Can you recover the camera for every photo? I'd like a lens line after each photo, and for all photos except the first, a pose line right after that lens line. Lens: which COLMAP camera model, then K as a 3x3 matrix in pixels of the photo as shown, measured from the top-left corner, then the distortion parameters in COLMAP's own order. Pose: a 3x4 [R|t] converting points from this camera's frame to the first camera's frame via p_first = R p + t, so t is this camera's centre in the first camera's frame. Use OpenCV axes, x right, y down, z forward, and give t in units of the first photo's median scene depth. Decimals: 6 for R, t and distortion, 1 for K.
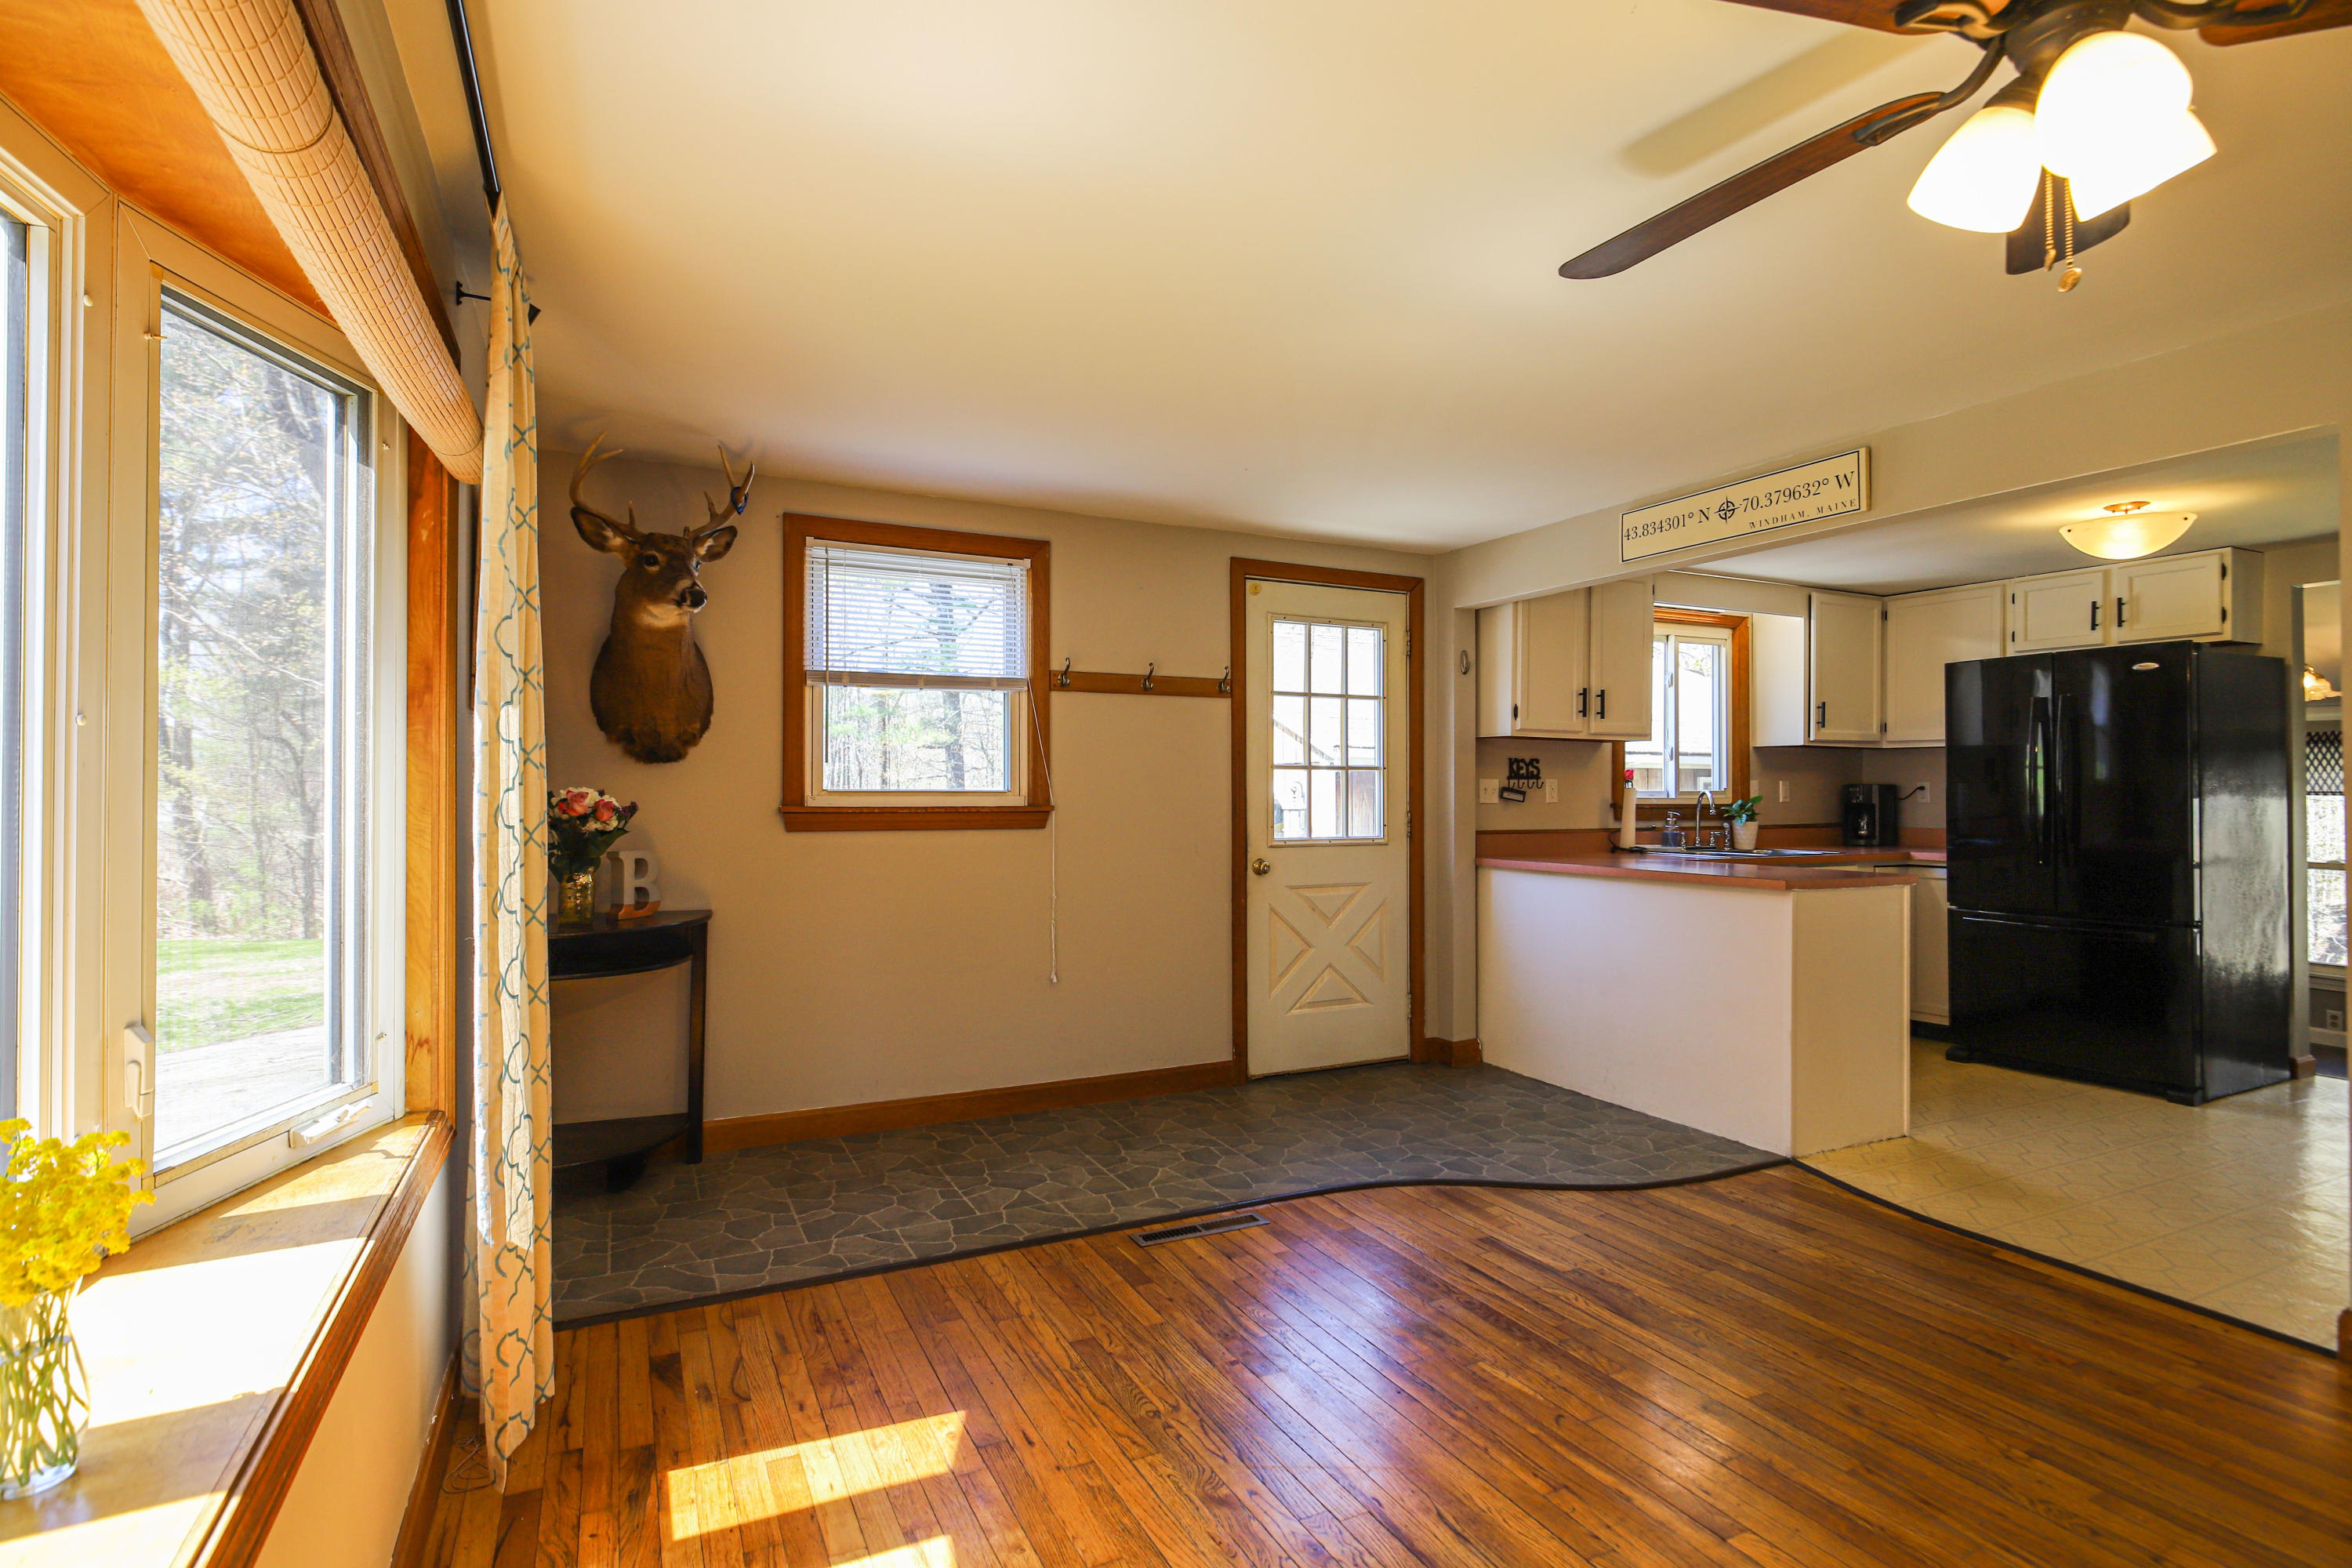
lens RADIAL K [[1165.0, 0, 1190.2], [0, 1165.0, 786.8], [0, 0, 1]] dist [0.006262, -0.000659]
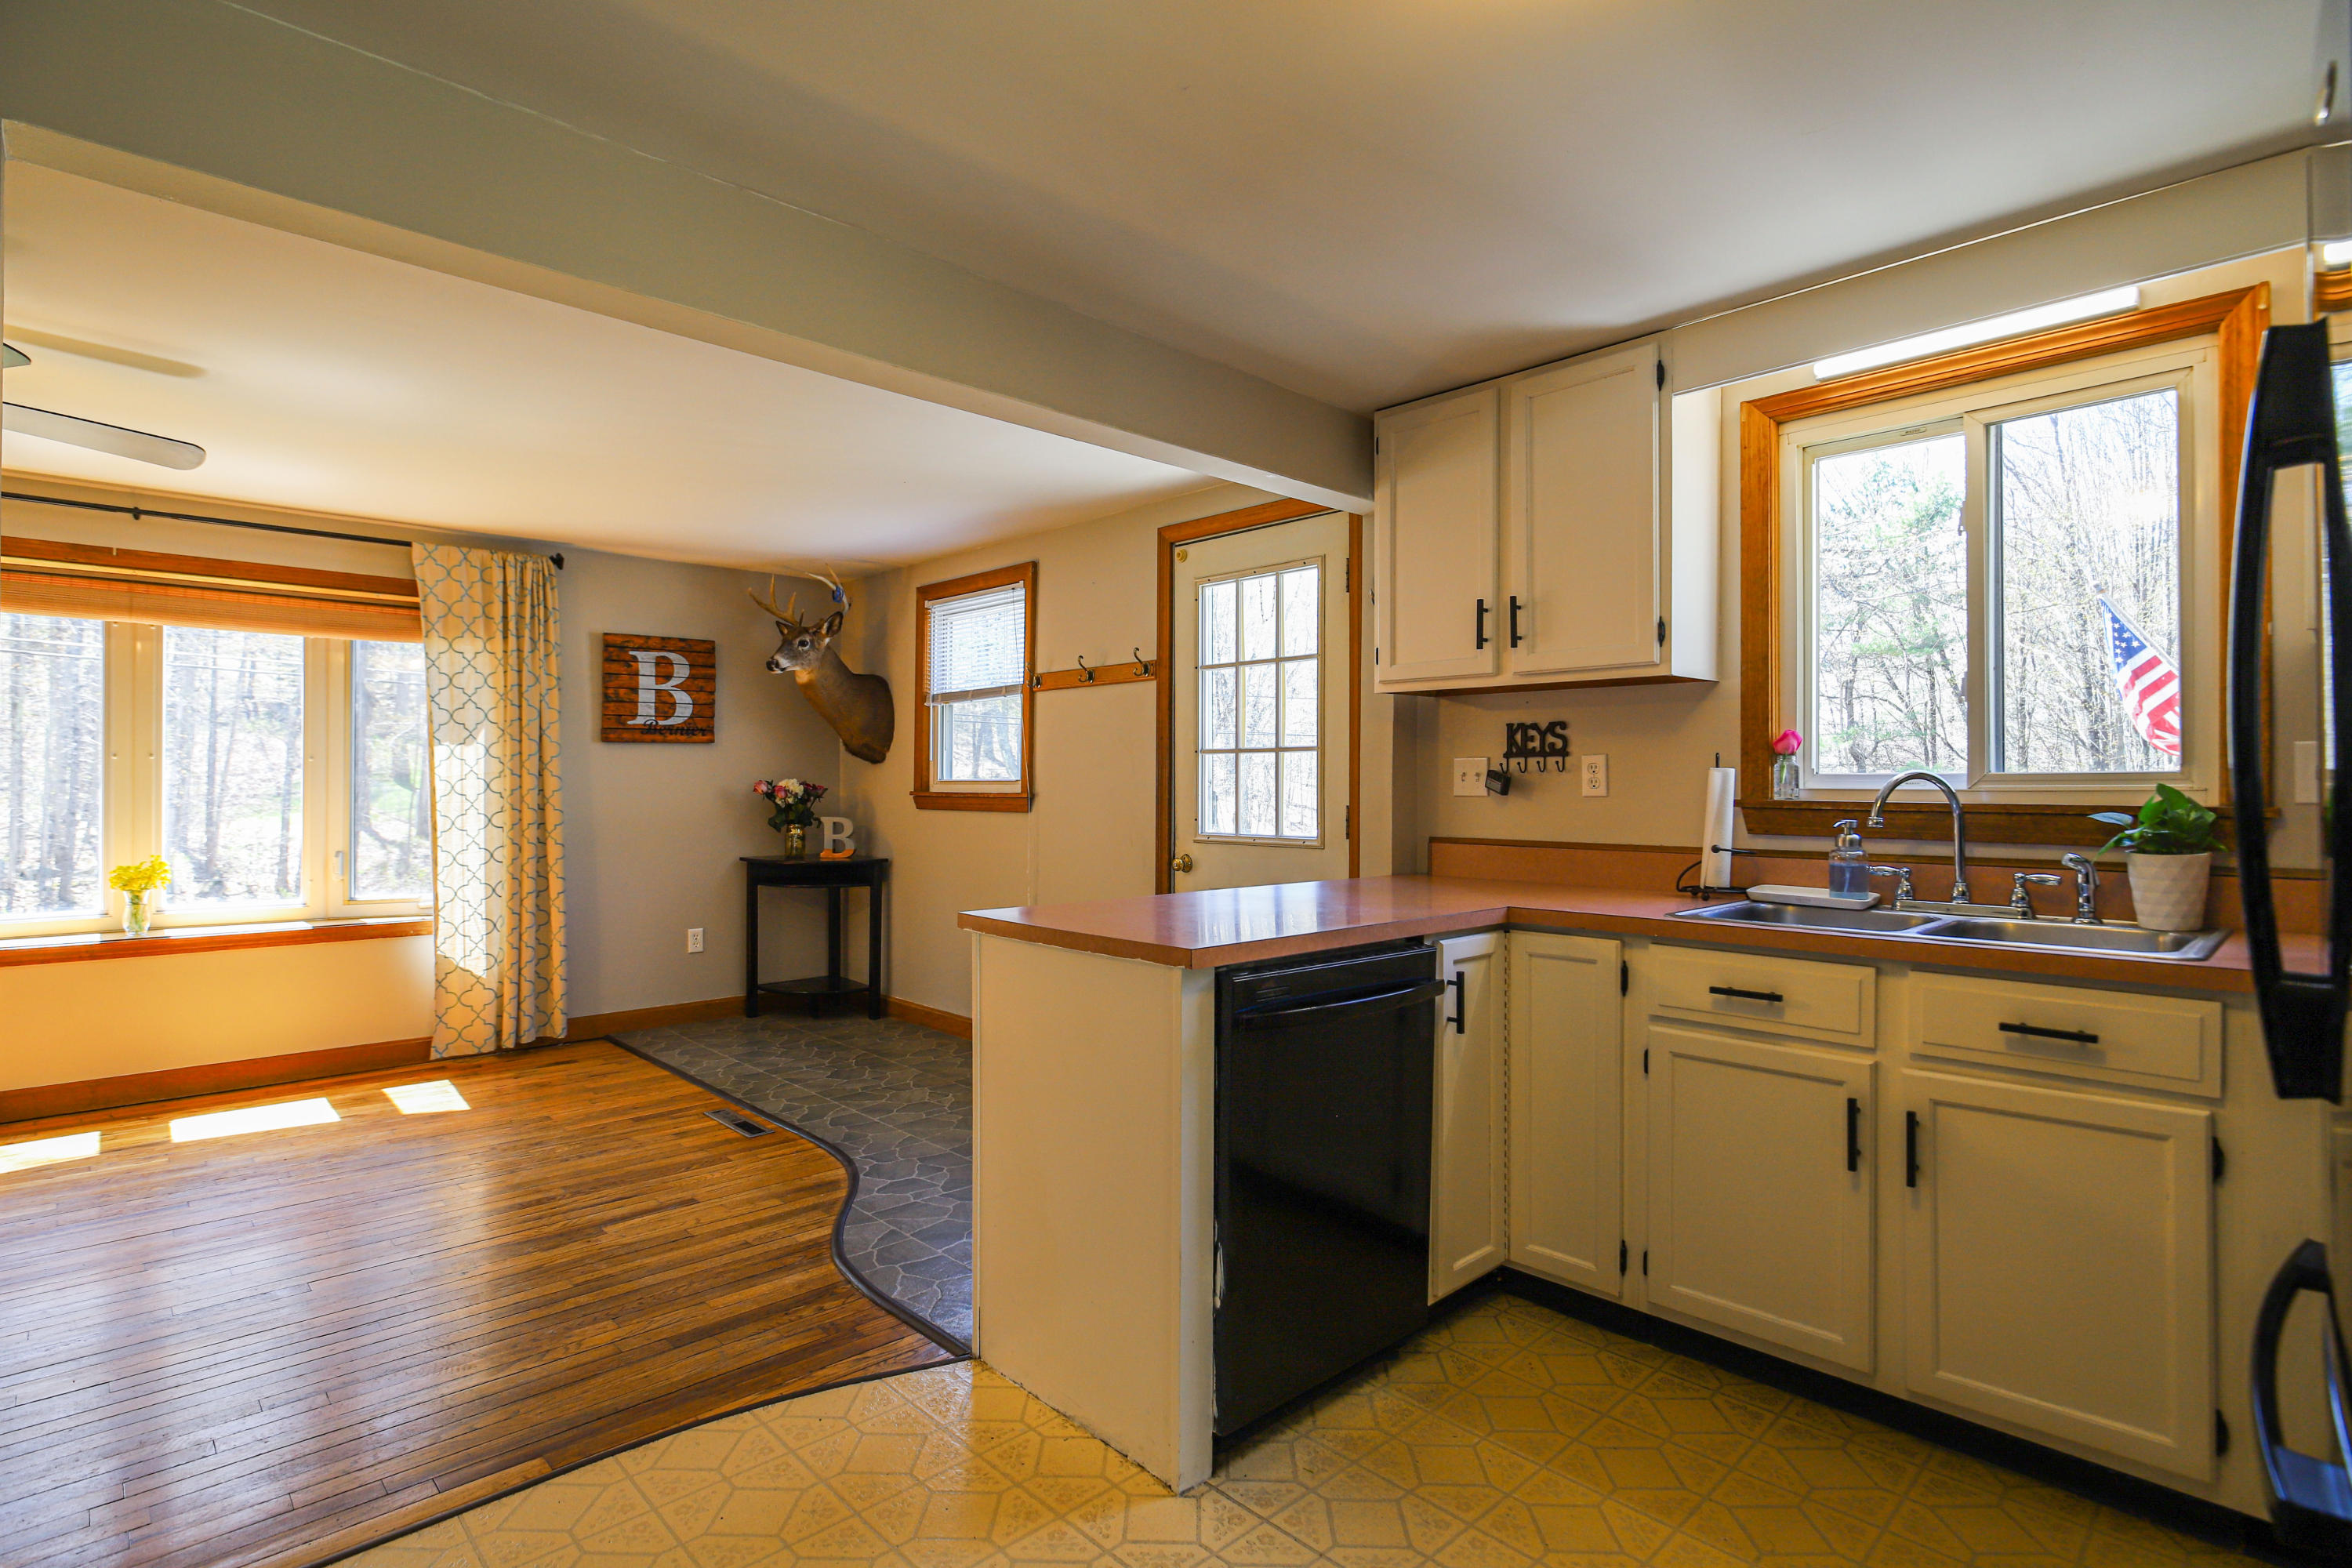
lens RADIAL K [[1165.0, 0, 1183.0], [0, 1165.0, 785.6], [0, 0, 1]] dist [0.006262, -0.000659]
pose [[0.282503, 0.003833, -0.959259, 0.943320], [0.011280, 0.999910, 0.007318, 0.002096], [0.959200, -0.012888, 0.282434, 0.759755]]
